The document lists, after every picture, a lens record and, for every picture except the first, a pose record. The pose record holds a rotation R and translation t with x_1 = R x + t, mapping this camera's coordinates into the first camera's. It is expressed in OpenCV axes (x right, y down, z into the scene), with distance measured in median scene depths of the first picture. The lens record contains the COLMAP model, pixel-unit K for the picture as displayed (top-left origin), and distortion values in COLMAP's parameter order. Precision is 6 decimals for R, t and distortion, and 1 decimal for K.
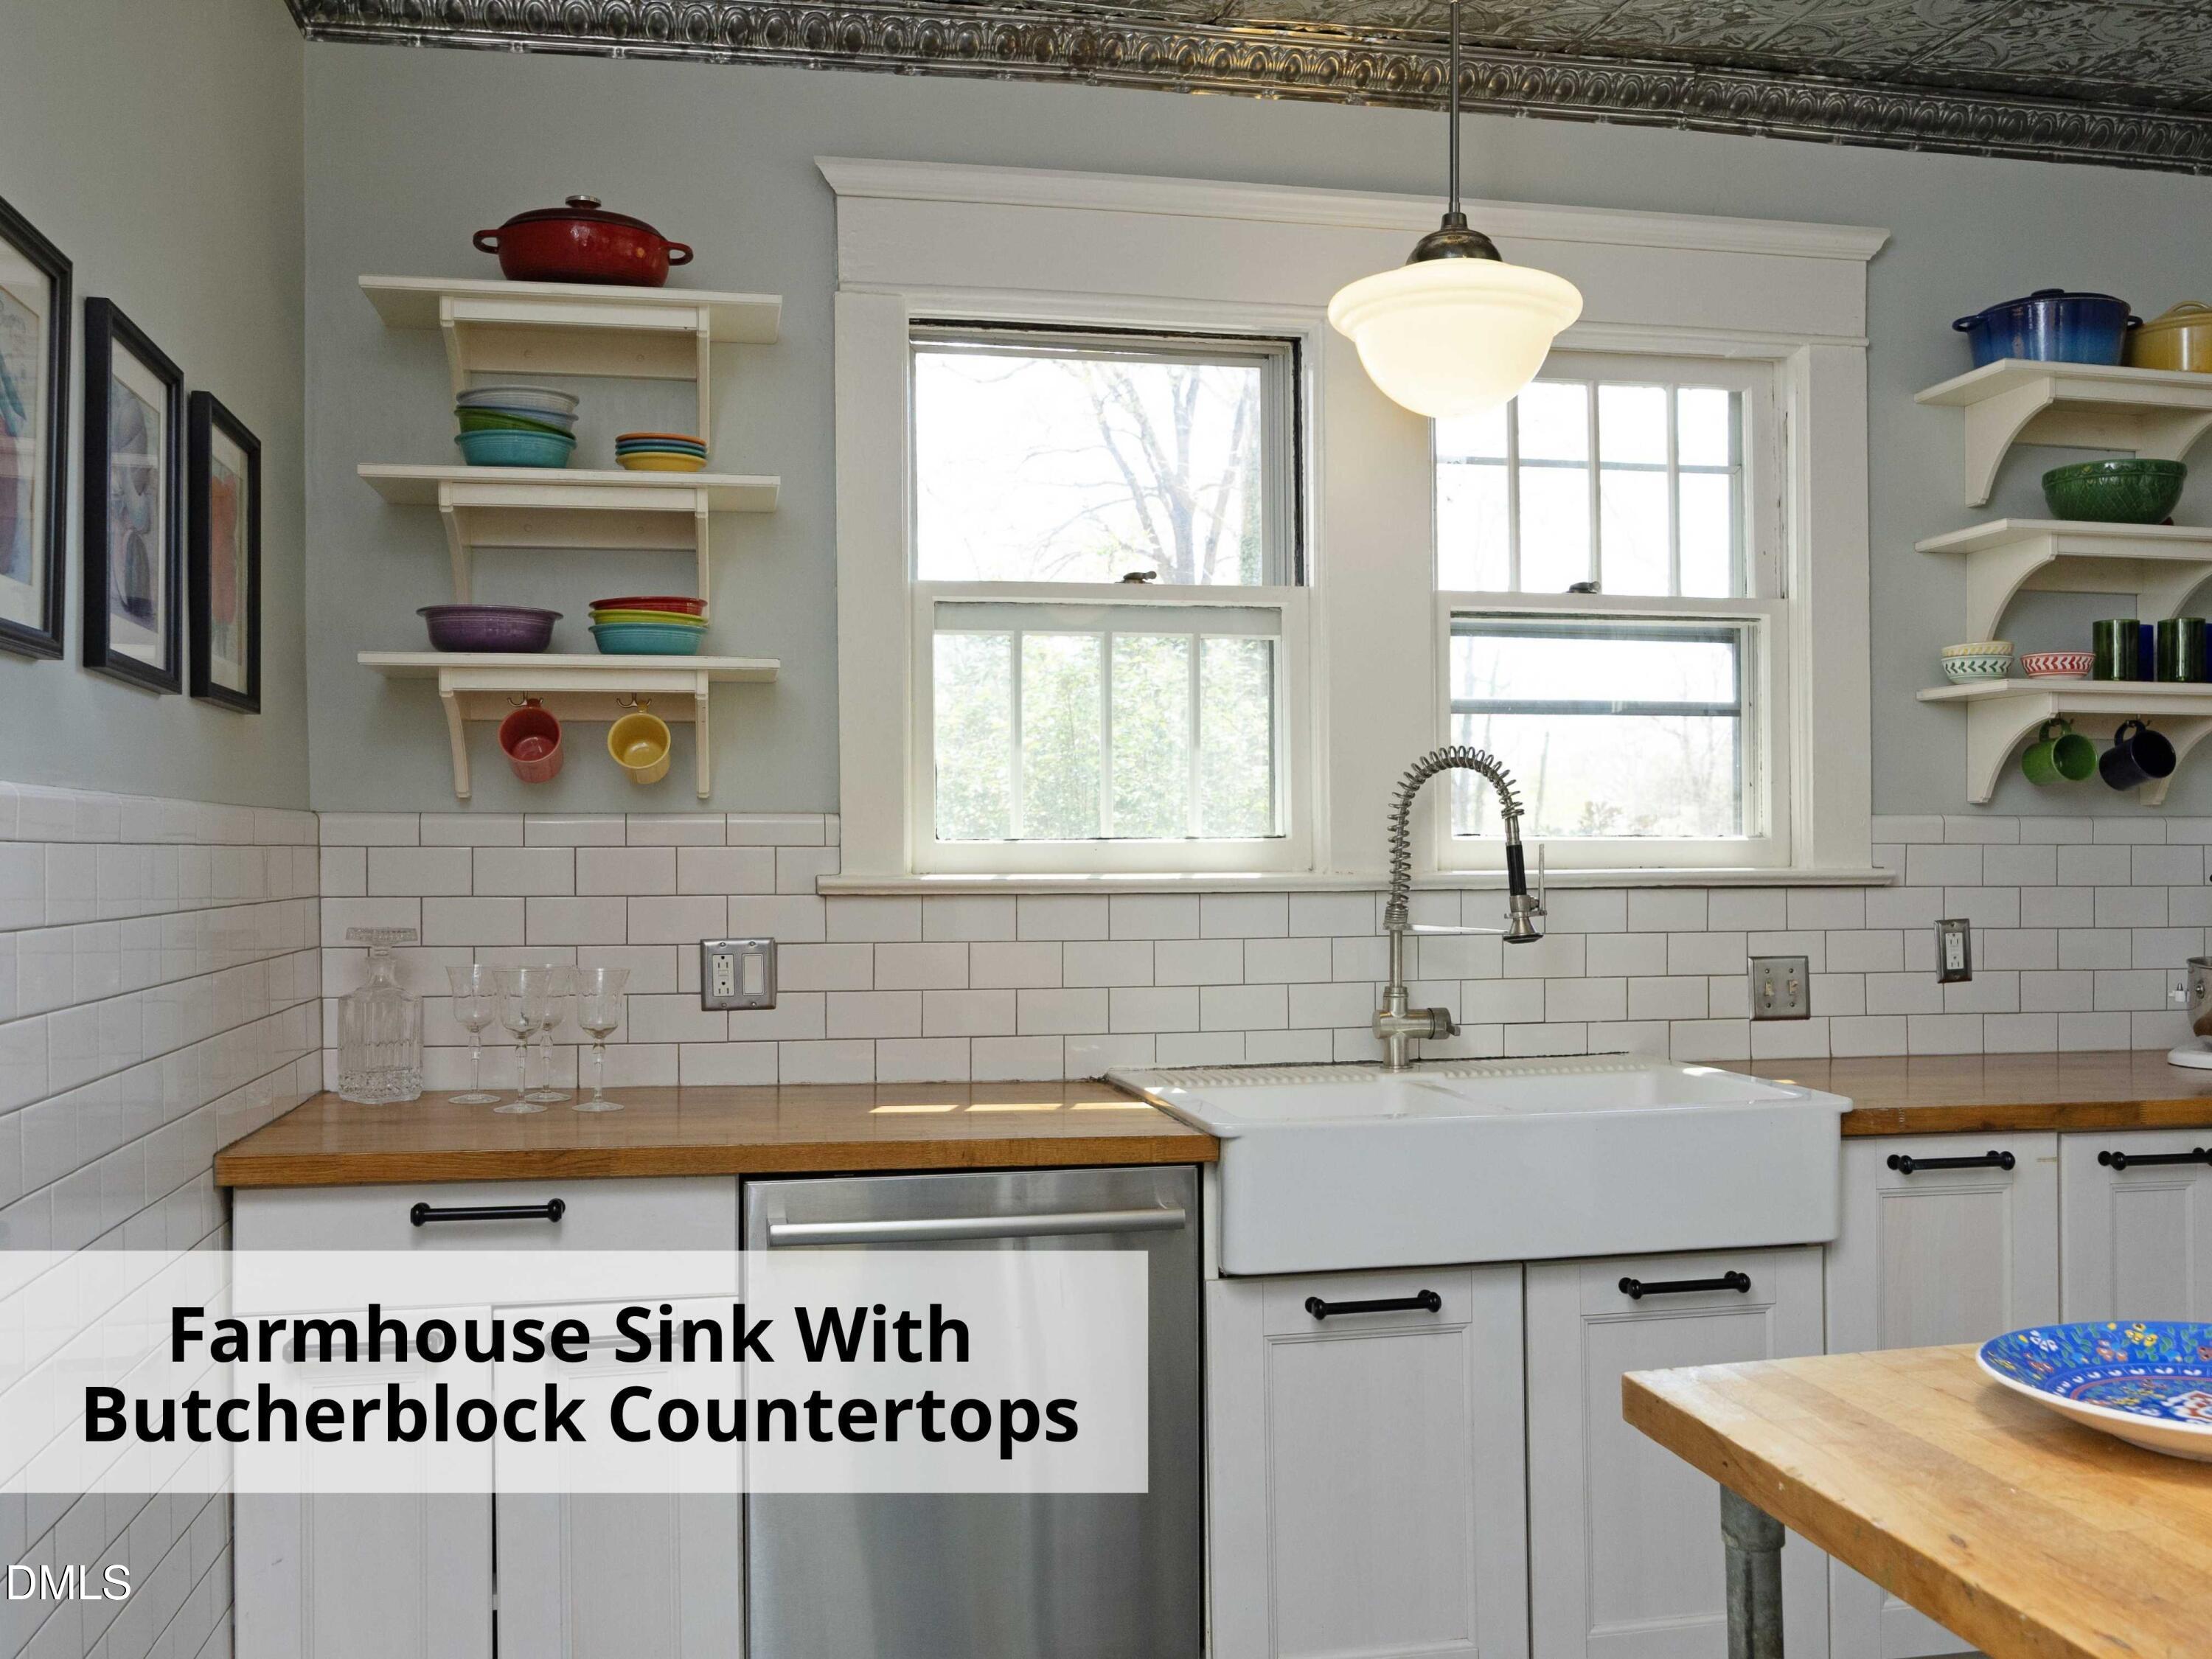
lens RADIAL K [[1951.6, 0, 1117.4], [0, 1951.6, 833.3], [0, 0, 1]] dist [0.006466, -0.005965]
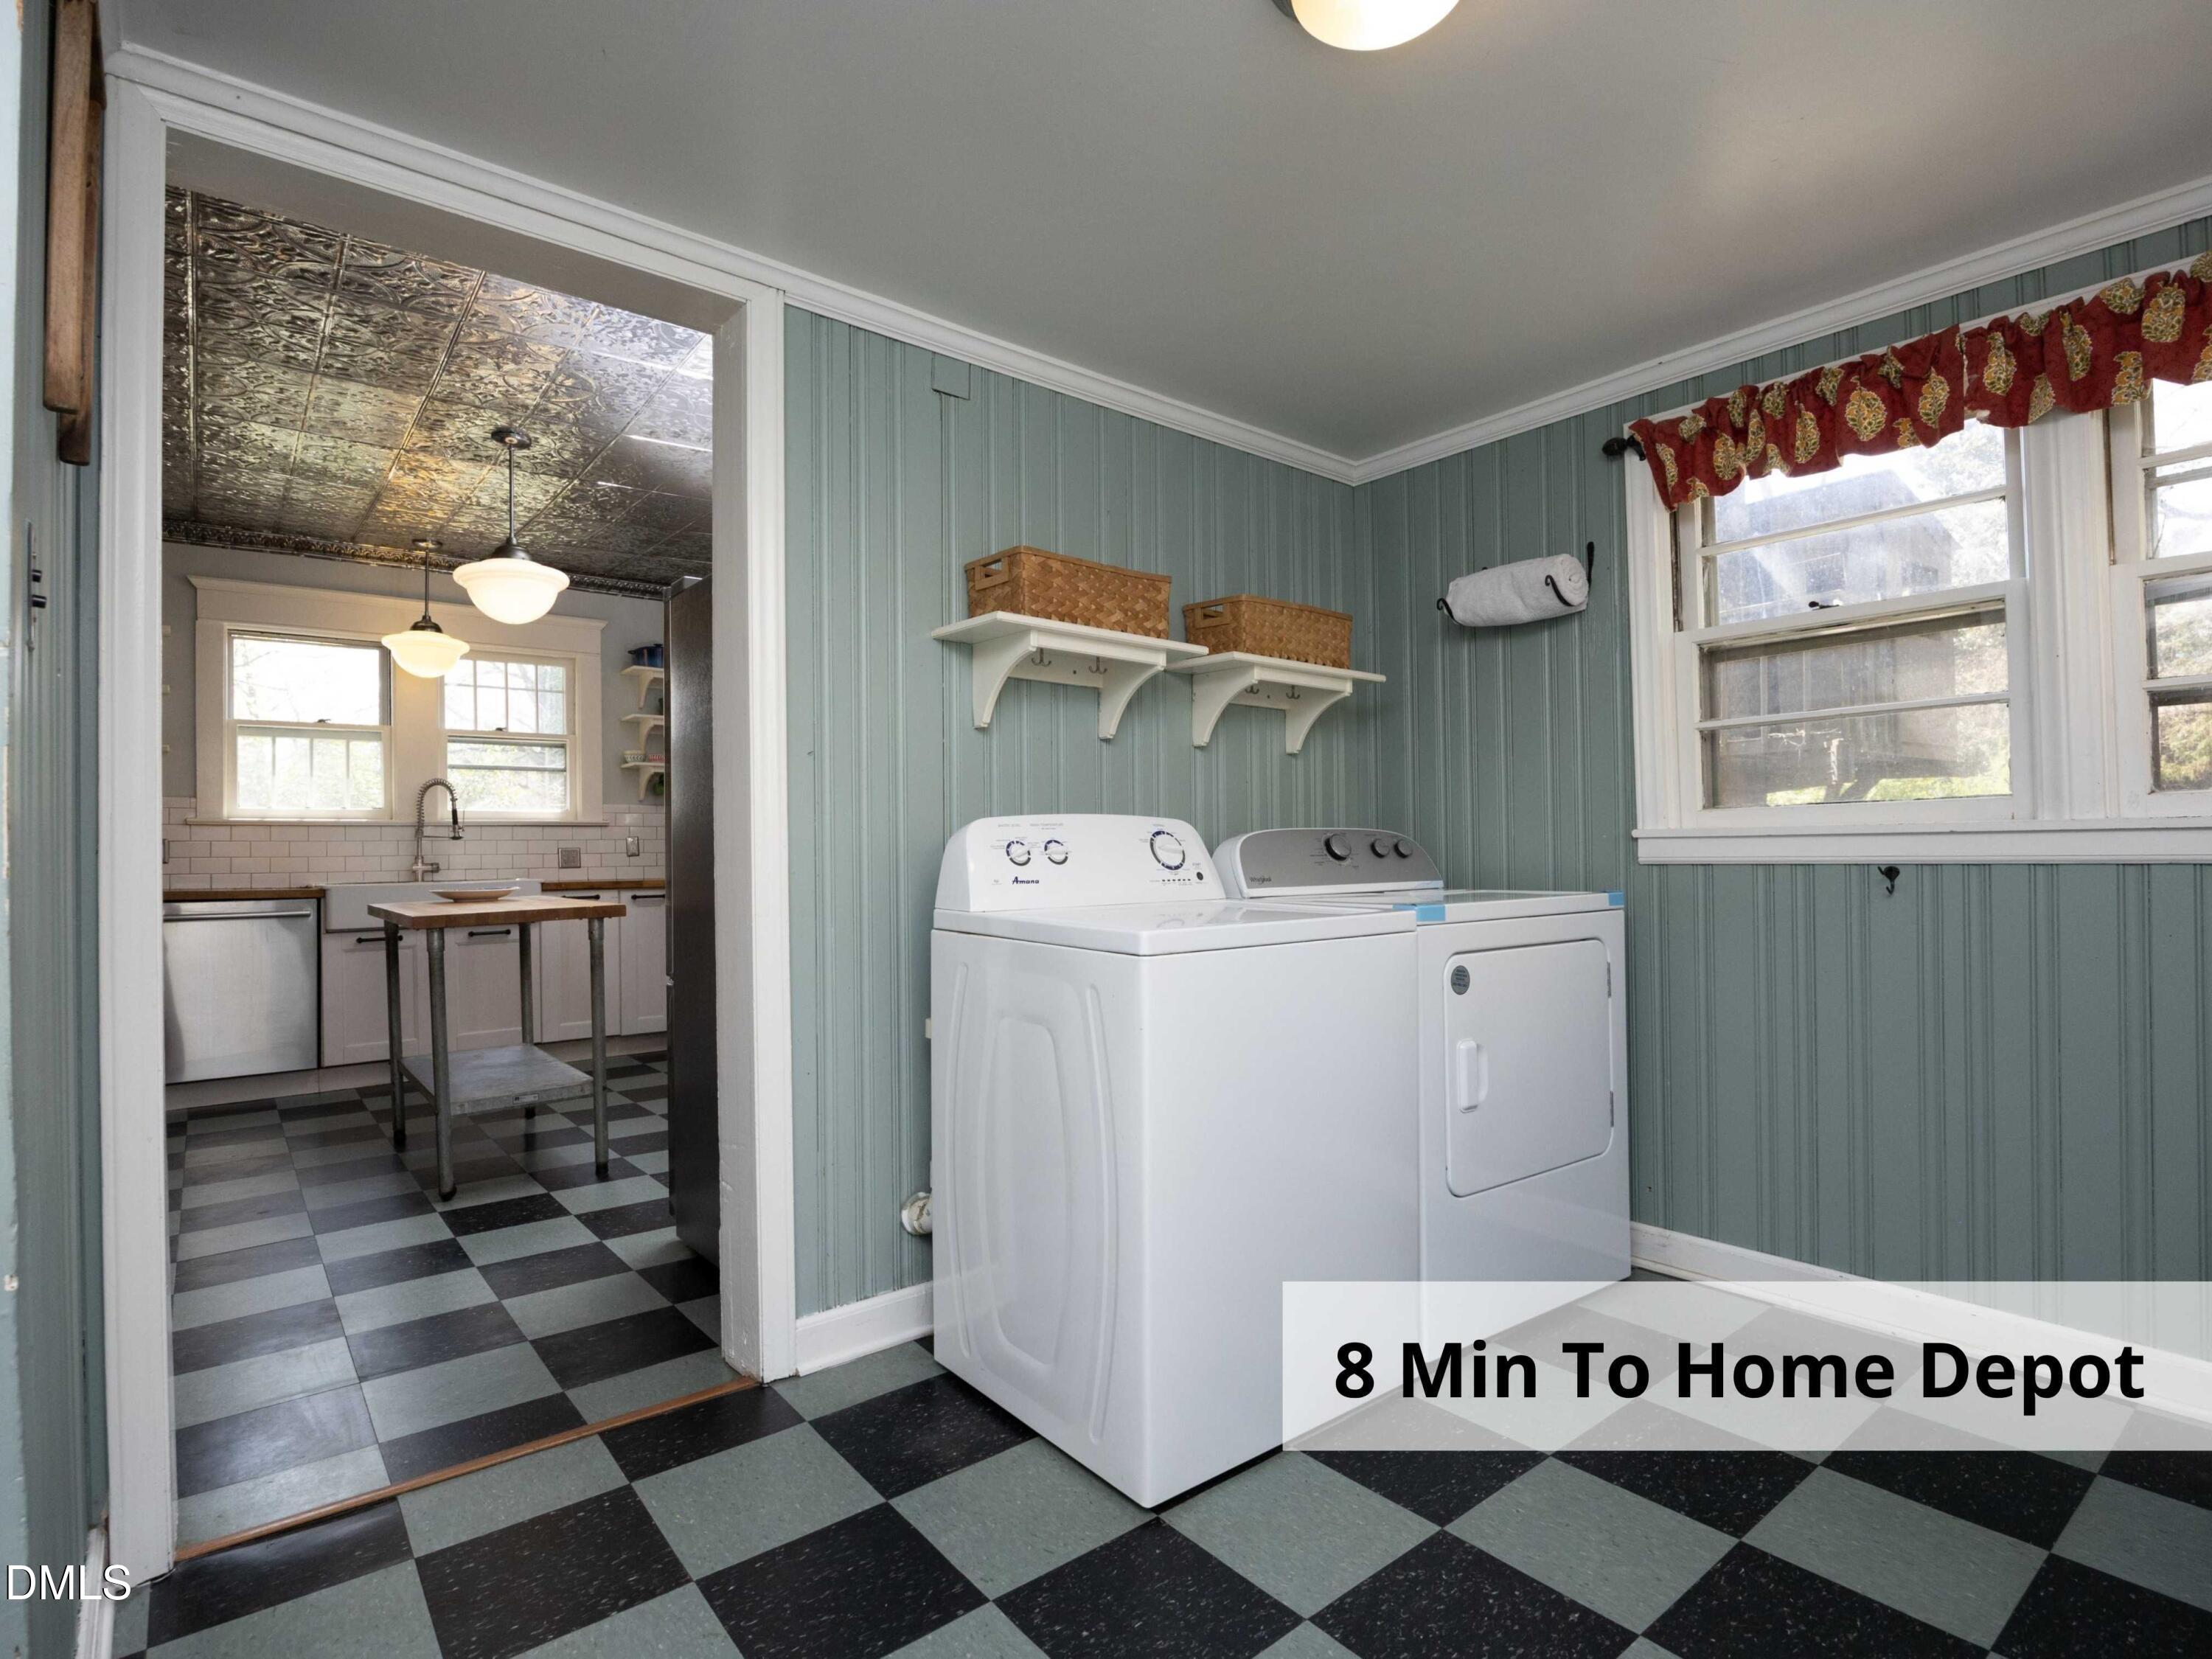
lens RADIAL K [[1130.7, 0, 1111.1], [0, 1130.7, 827.1], [0, 0, 1]] dist [-0.018692, 0.001923]
pose [[0.886551, 0.001723, 0.462627, 0.292111], [0.004417, 0.999916, -0.012187, 0.059626], [-0.462609, 0.012848, 0.886469, -1.099187]]
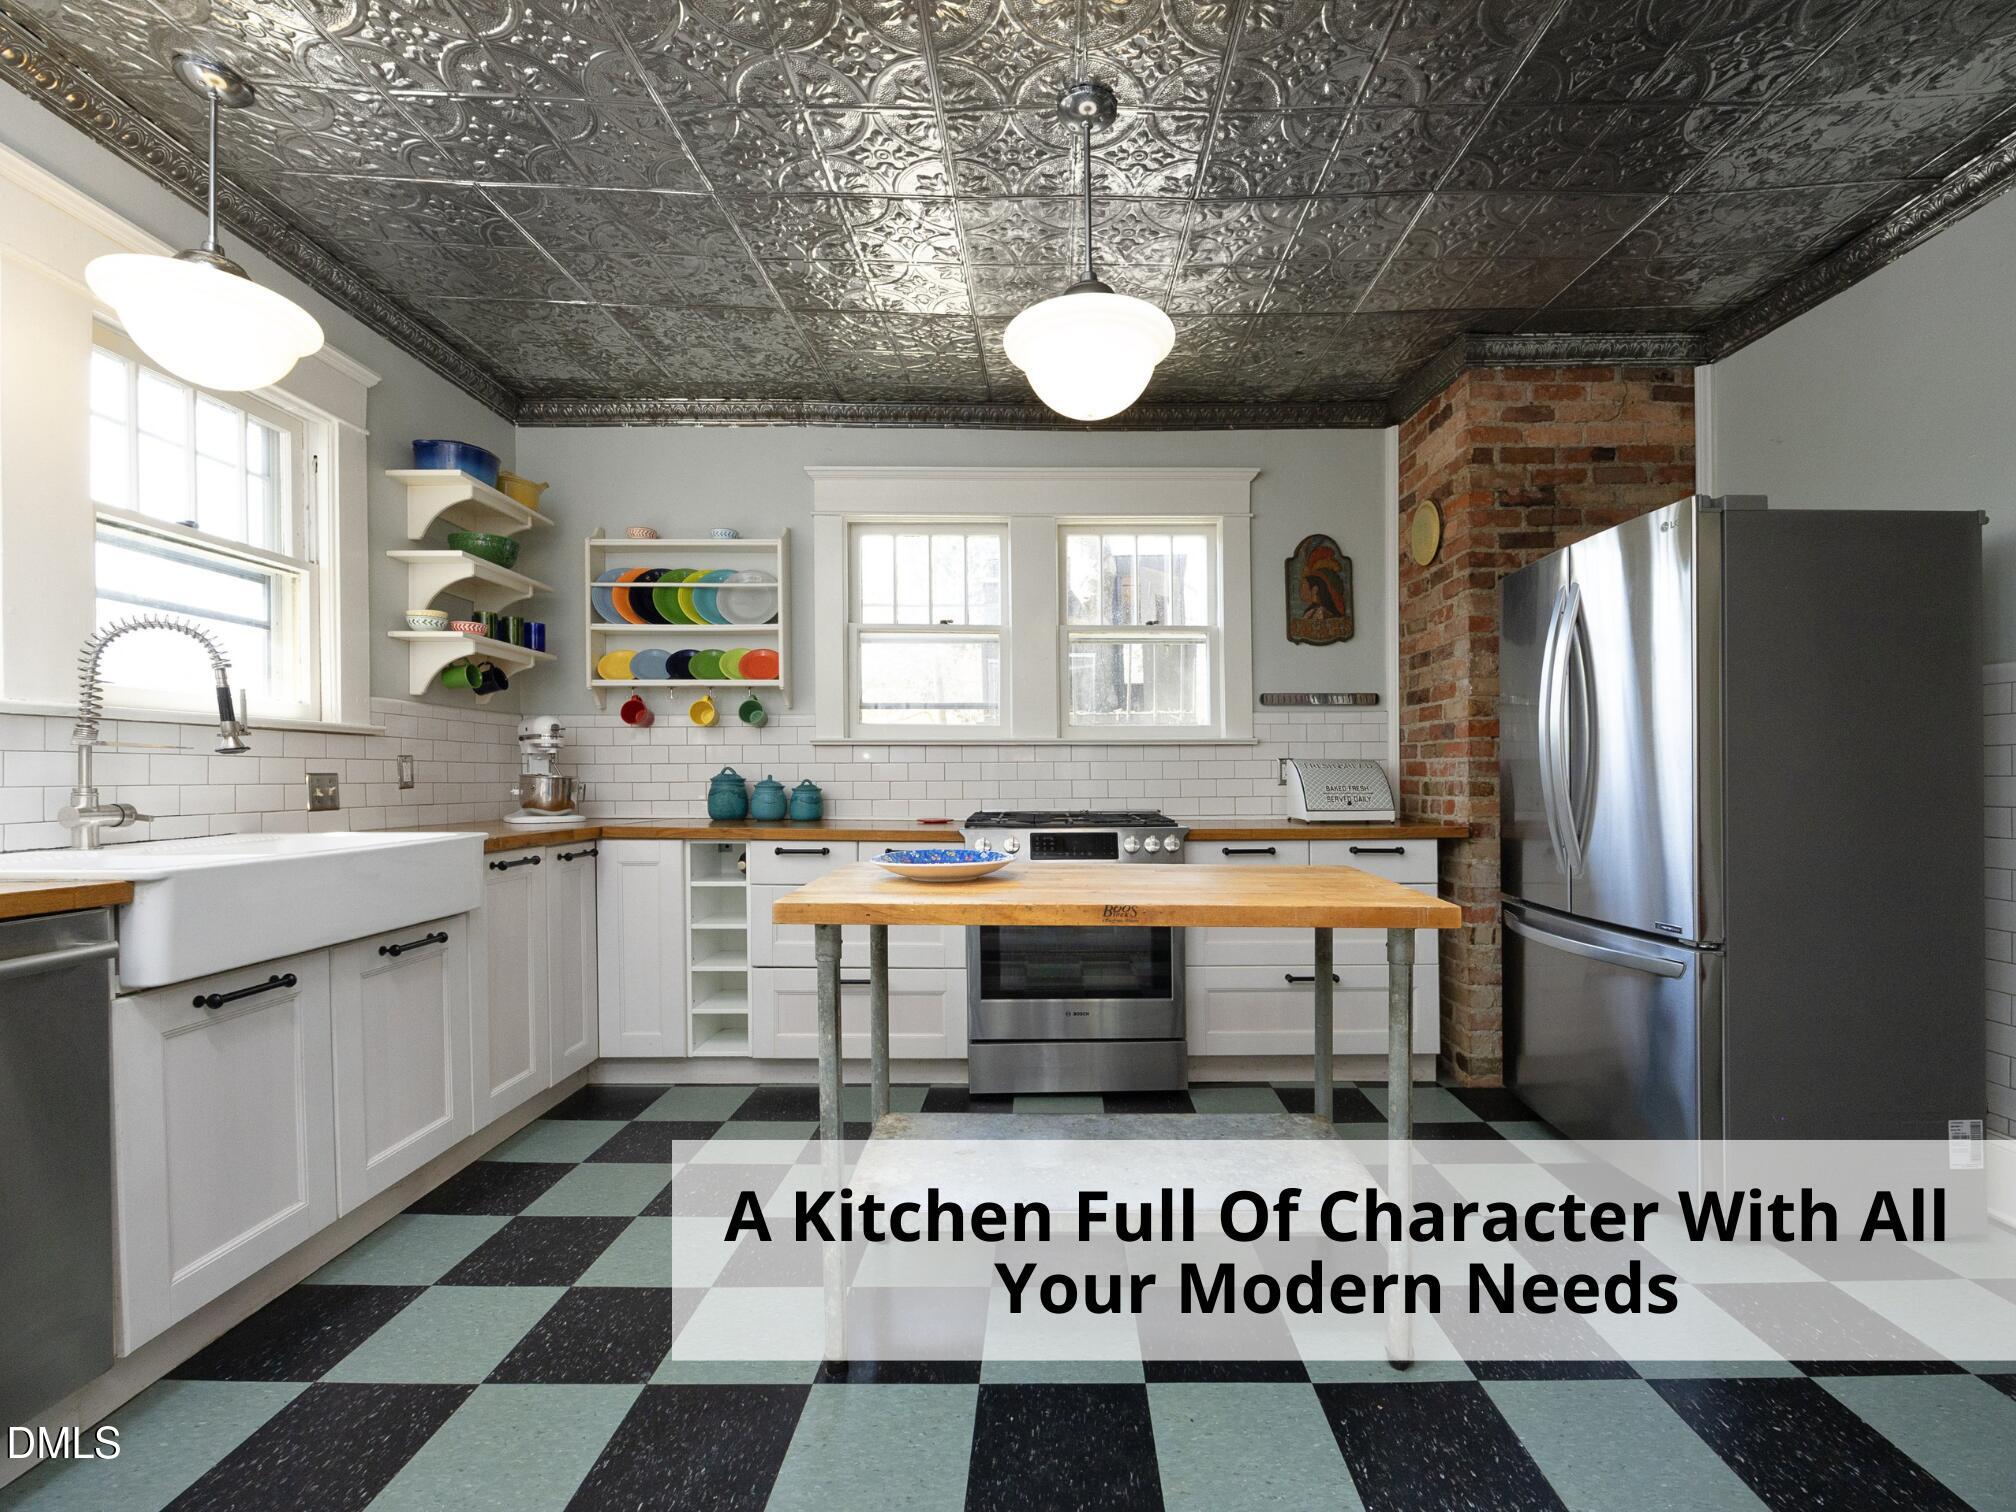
lens RADIAL K [[897.2, 0, 1035.9], [0, 897.2, 775.4], [0, 0, 1]] dist [0.010400, 0.000347]
pose [[0.207909, 0.005003, 0.978135, -0.322571], [-0.009791, 0.999947, -0.003034, 0.065152], [-0.978099, -0.008946, 0.207947, 0.244495]]
